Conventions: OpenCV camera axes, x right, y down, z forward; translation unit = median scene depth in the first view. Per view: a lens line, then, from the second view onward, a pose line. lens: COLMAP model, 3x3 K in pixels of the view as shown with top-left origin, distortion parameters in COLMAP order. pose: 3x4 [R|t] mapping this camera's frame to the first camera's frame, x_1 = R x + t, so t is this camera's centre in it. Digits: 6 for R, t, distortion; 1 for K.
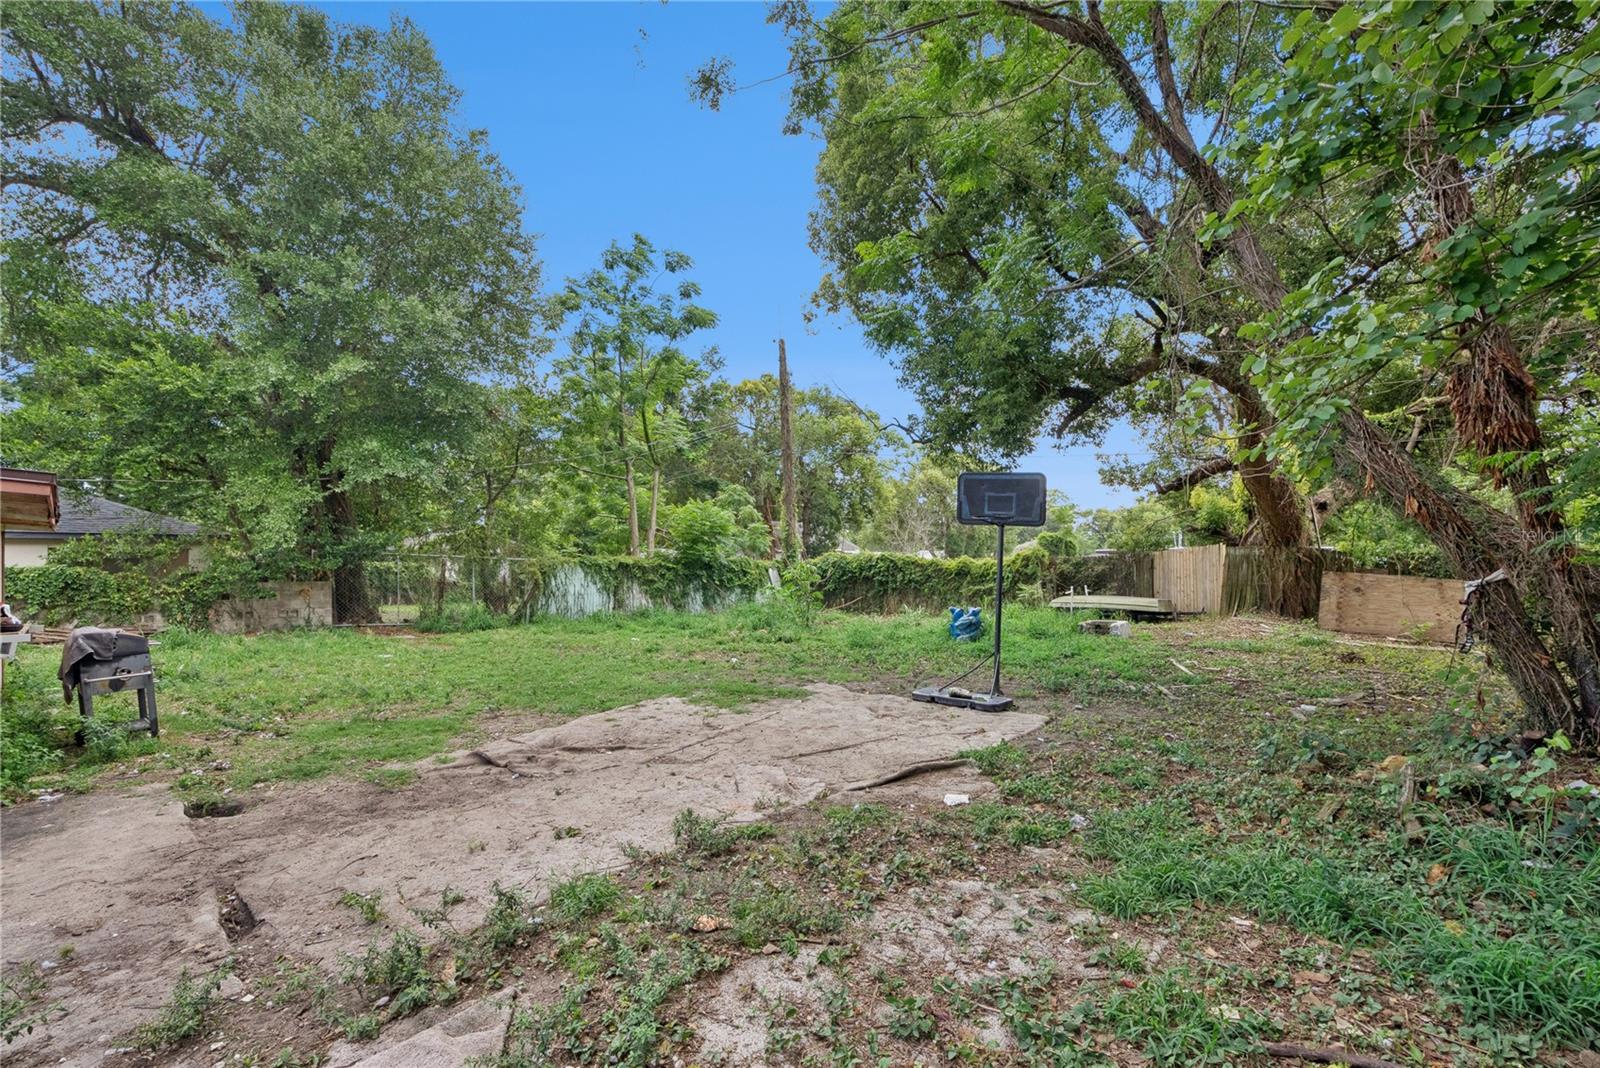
lens RADIAL K [[738.9, 0, 800.4], [0, 738.9, 547.3], [0, 0, 1]] dist [-0.008914, 0.004274]
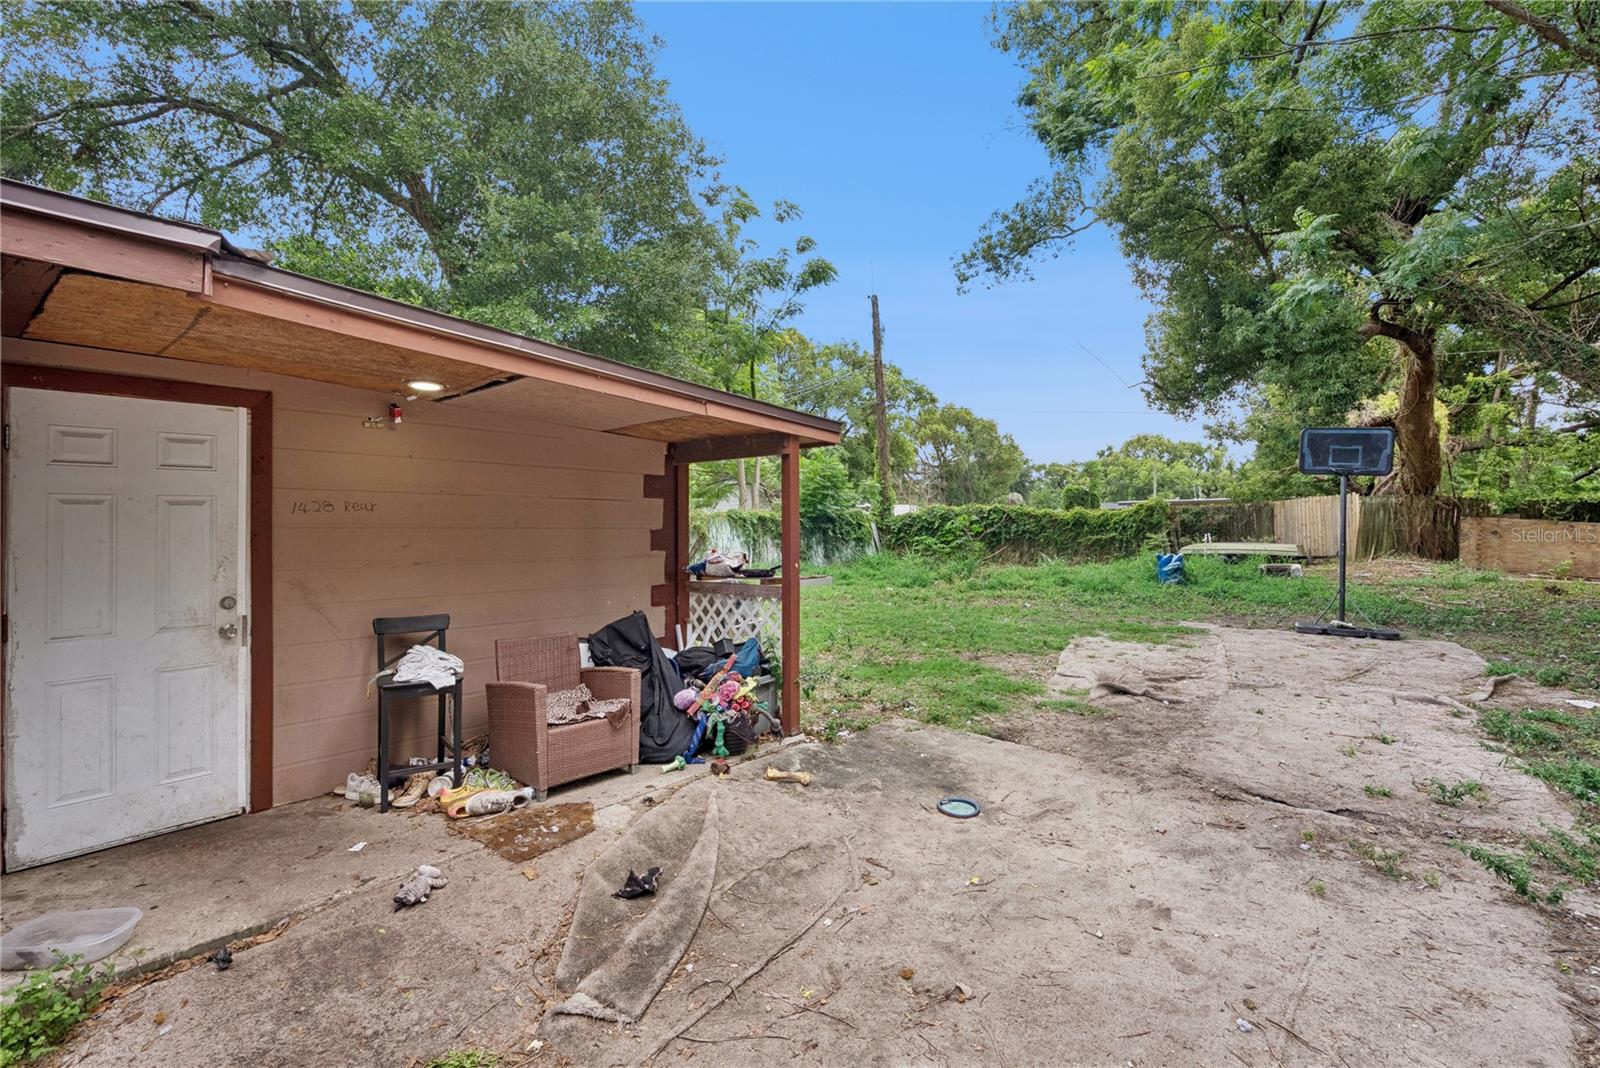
lens RADIAL K [[738.9, 0, 800.1], [0, 738.9, 525.8], [0, 0, 1]] dist [-0.008914, 0.004274]
pose [[0.995410, -0.011322, 0.095034, -0.293441], [0.008369, 0.999471, 0.031423, 0.002205], [-0.095340, -0.030484, 0.994978, -0.009180]]
